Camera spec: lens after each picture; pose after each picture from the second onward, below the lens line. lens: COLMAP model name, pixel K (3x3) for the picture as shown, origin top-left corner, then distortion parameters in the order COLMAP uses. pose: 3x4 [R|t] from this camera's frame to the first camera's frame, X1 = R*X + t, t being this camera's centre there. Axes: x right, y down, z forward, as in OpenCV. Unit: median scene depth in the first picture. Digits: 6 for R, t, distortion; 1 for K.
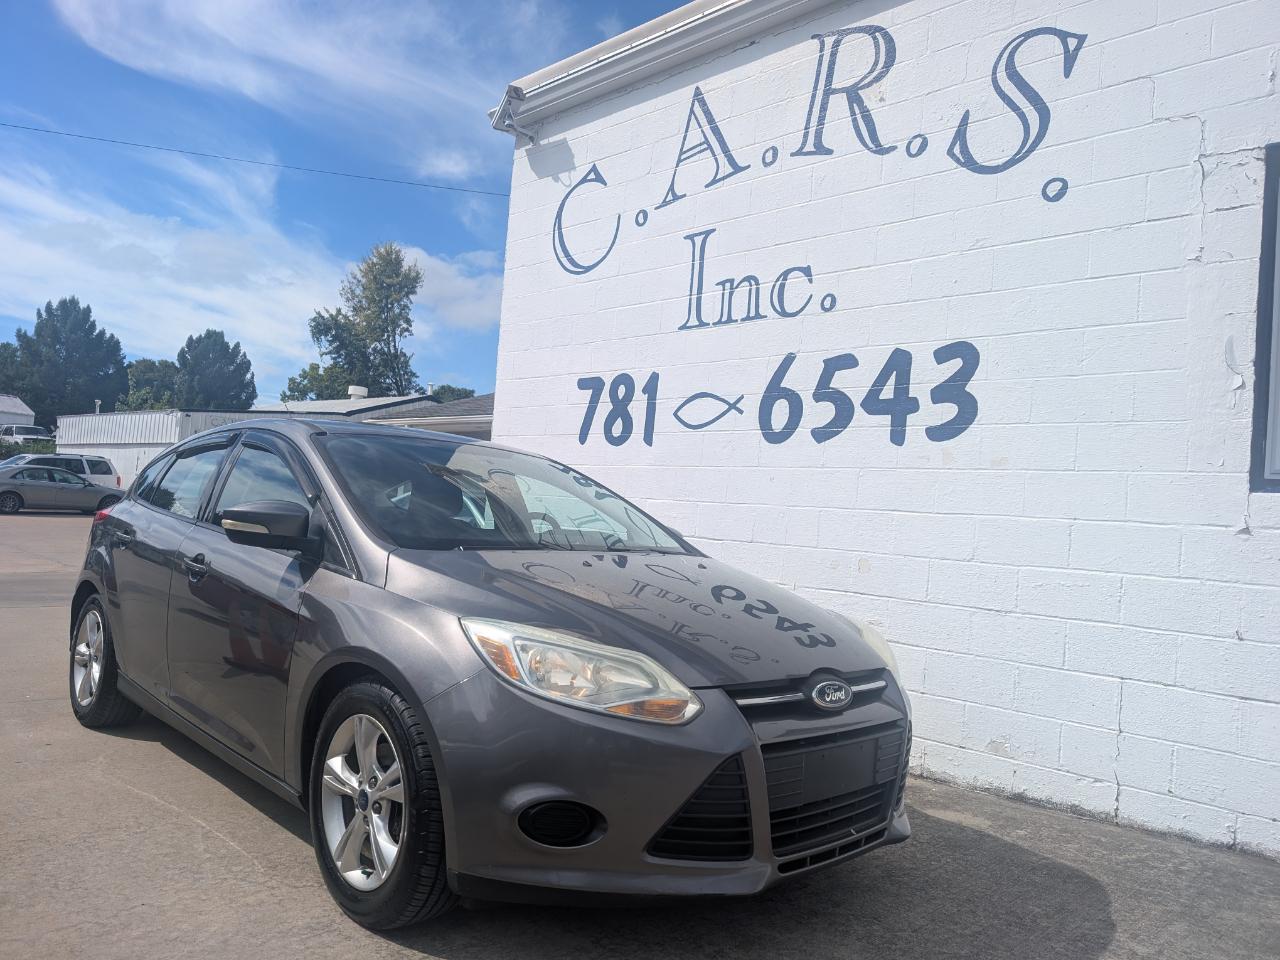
lens RADIAL K [[929.5, 0, 625.5], [0, 929.5, 487.7], [0, 0, 1]] dist [0.014084, -0.009524]
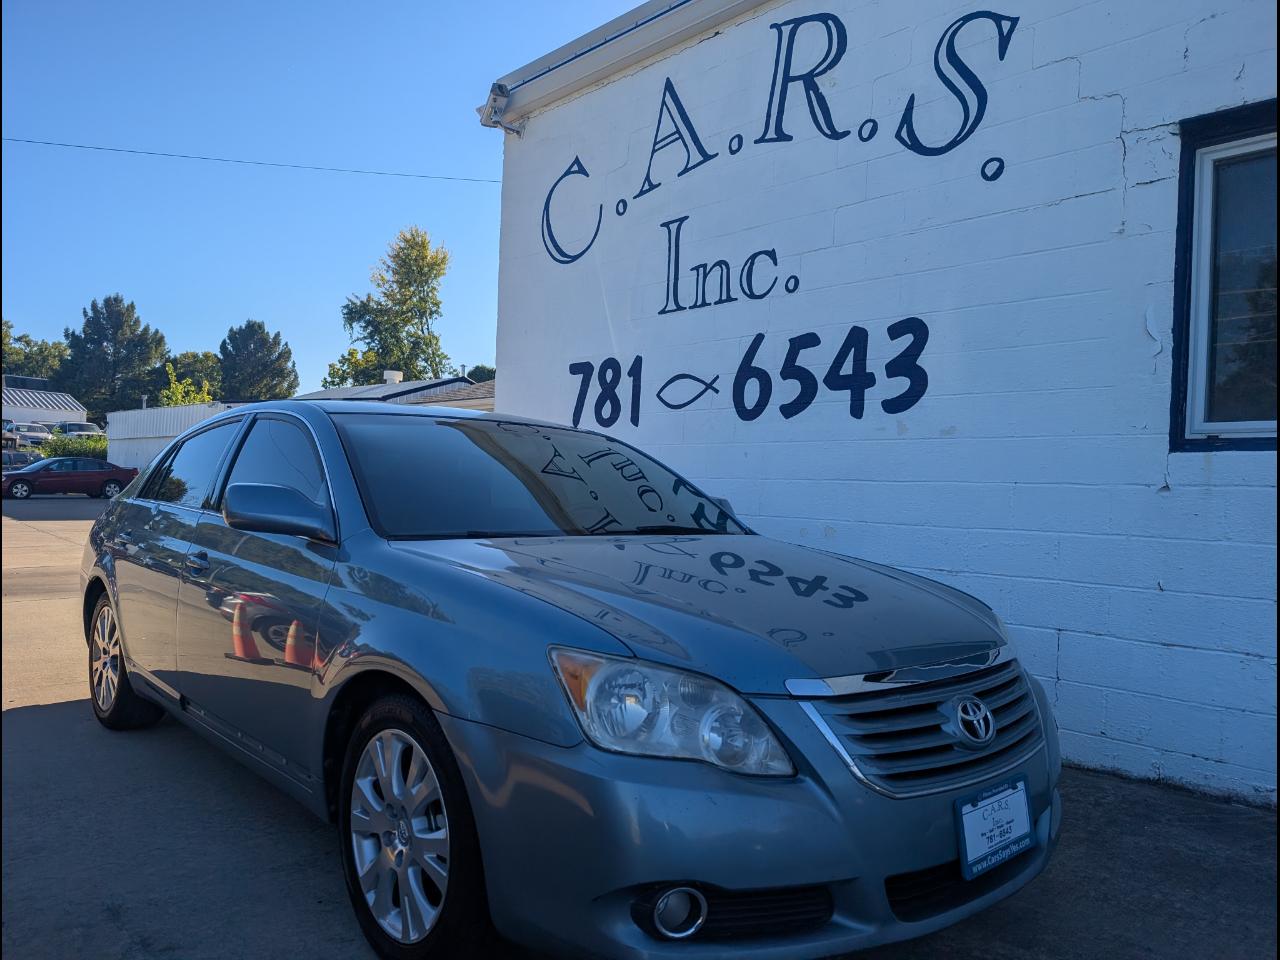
lens RADIAL K [[928.0, 0, 629.8], [0, 928.0, 492.5], [0, 0, 1]] dist [0.010402, -0.003493]
pose [[0.998349, -0.038550, -0.042592, 0.069358], [0.040052, 0.998585, 0.034986, -0.007871], [0.041183, -0.036634, 0.998480, -0.061167]]
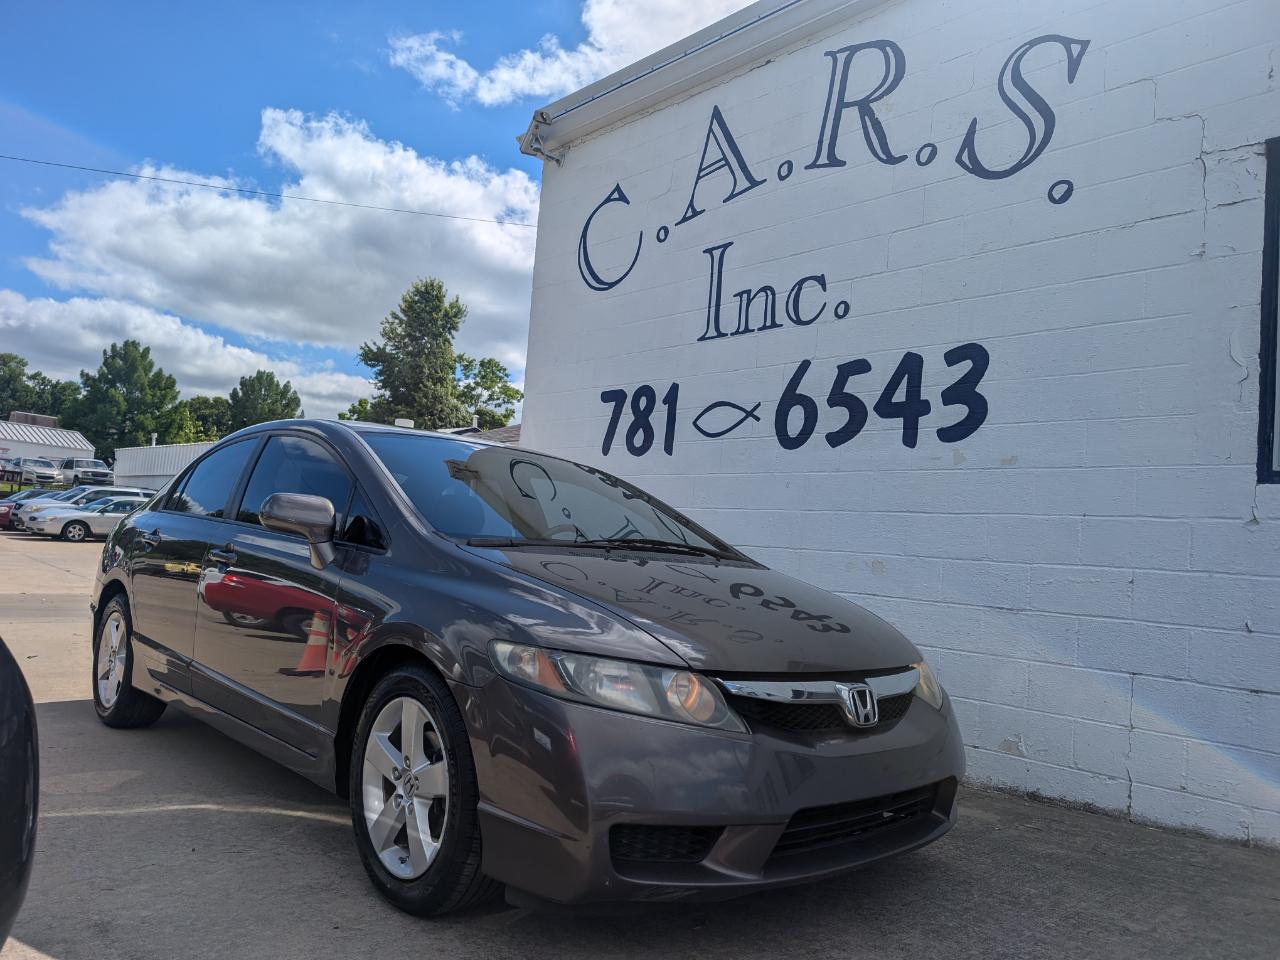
lens RADIAL K [[928.7, 0, 632.3], [0, 928.7, 491.7], [0, 0, 1]] dist [0.011456, -0.006151]
pose [[0.999137, -0.001834, -0.041494, 0.030536], [0.000436, 0.999433, -0.033678, 0.033030], [0.041532, 0.033631, 0.998571, -0.015332]]
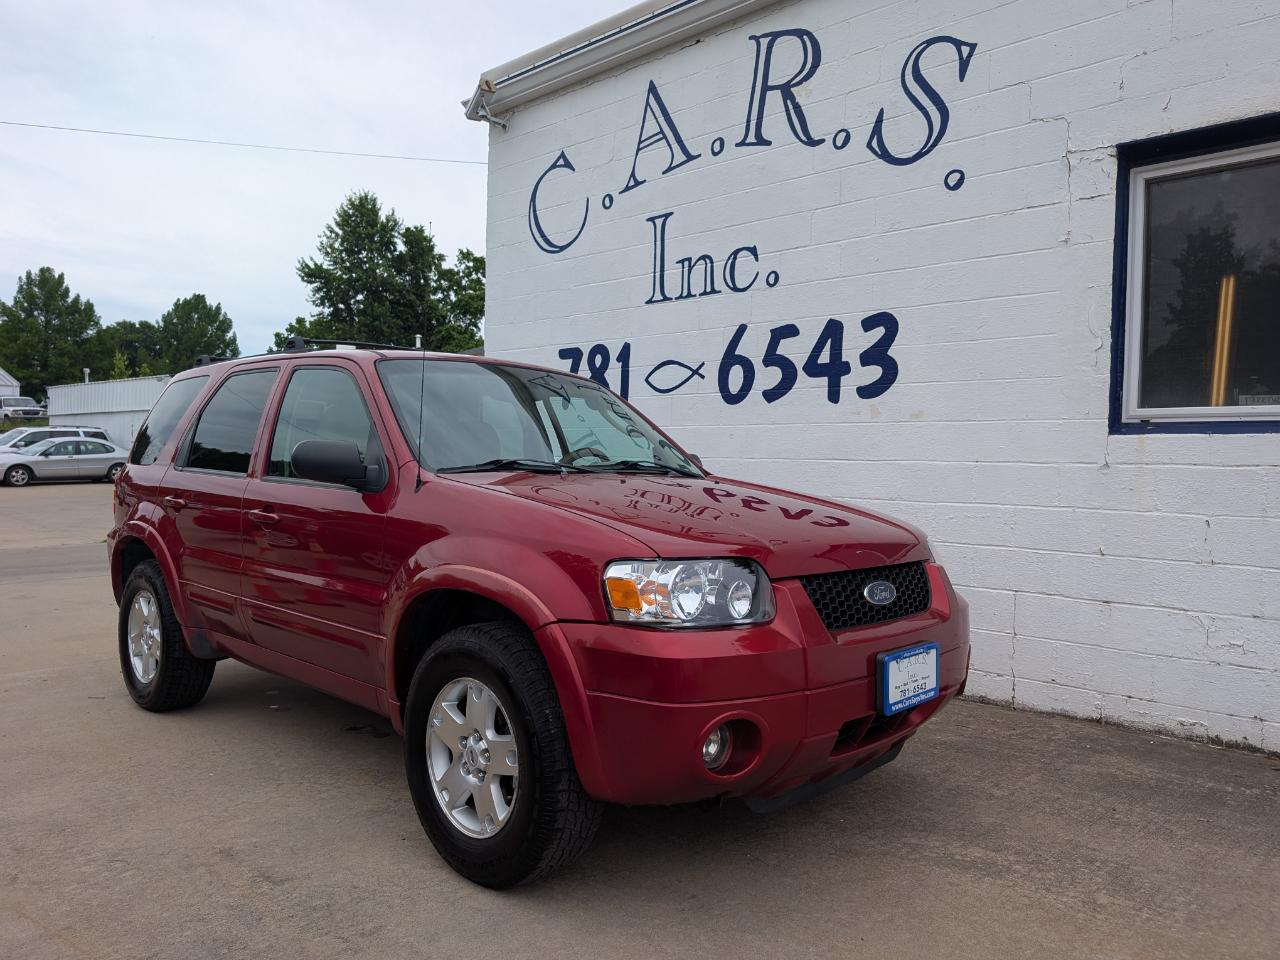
lens RADIAL K [[934.8, 0, 638.1], [0, 934.8, 478.5], [0, 0, 1]] dist [0.010187, -0.004173]
pose [[0.998481, -0.052495, 0.016711, 0.020708], [0.051446, 0.996990, 0.057999, -0.029057], [-0.019706, -0.057051, 0.998177, -0.152980]]
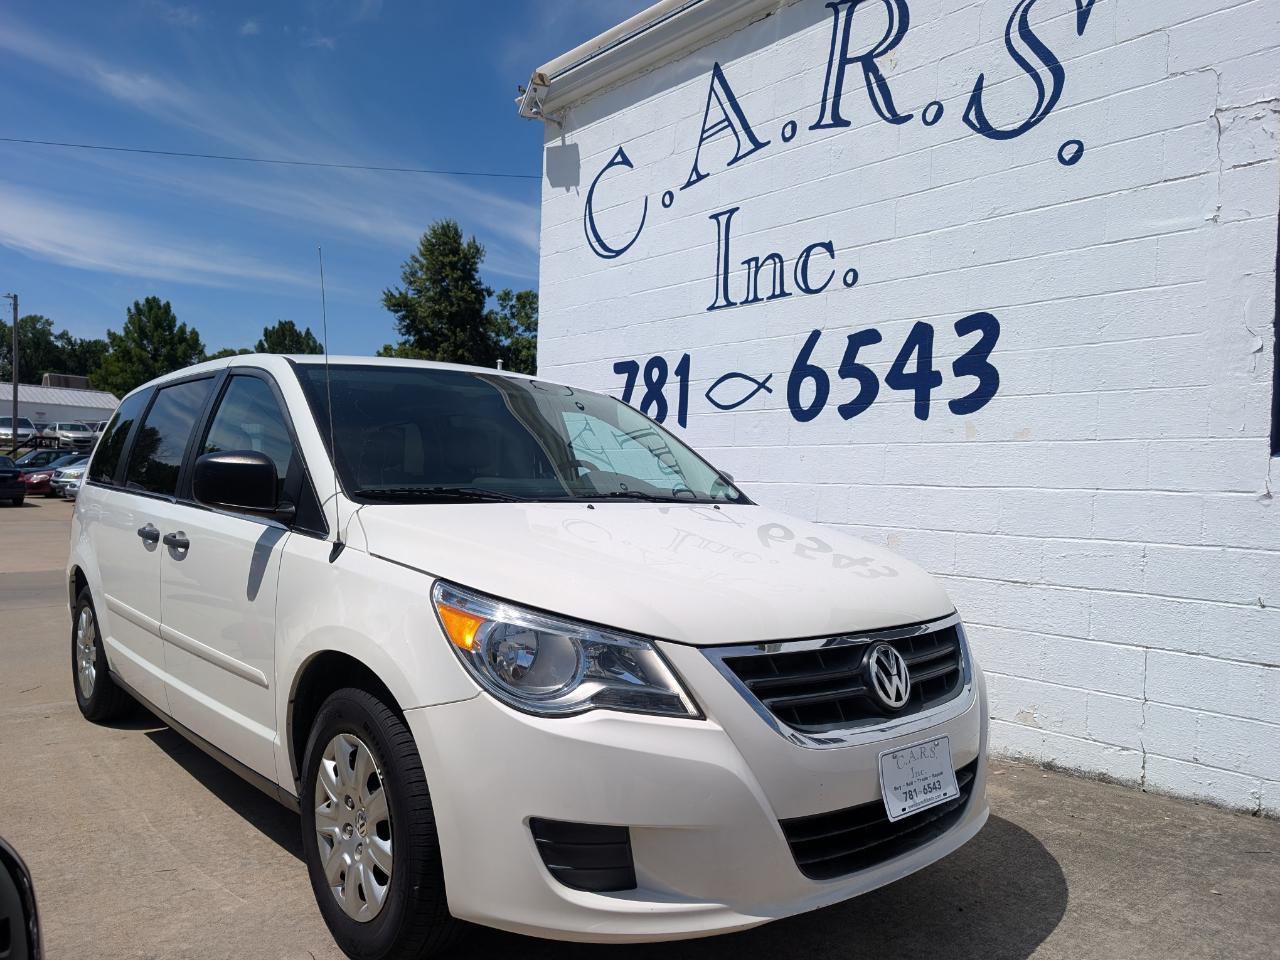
lens RADIAL K [[932.2, 0, 639.1], [0, 932.2, 494.3], [0, 0, 1]] dist [0.007562, -0.003497]
pose [[0.996500, -0.043347, -0.071469, 0.052749], [0.046468, 0.998011, 0.042594, -0.020323], [0.069481, -0.045766, 0.996533, -0.020116]]
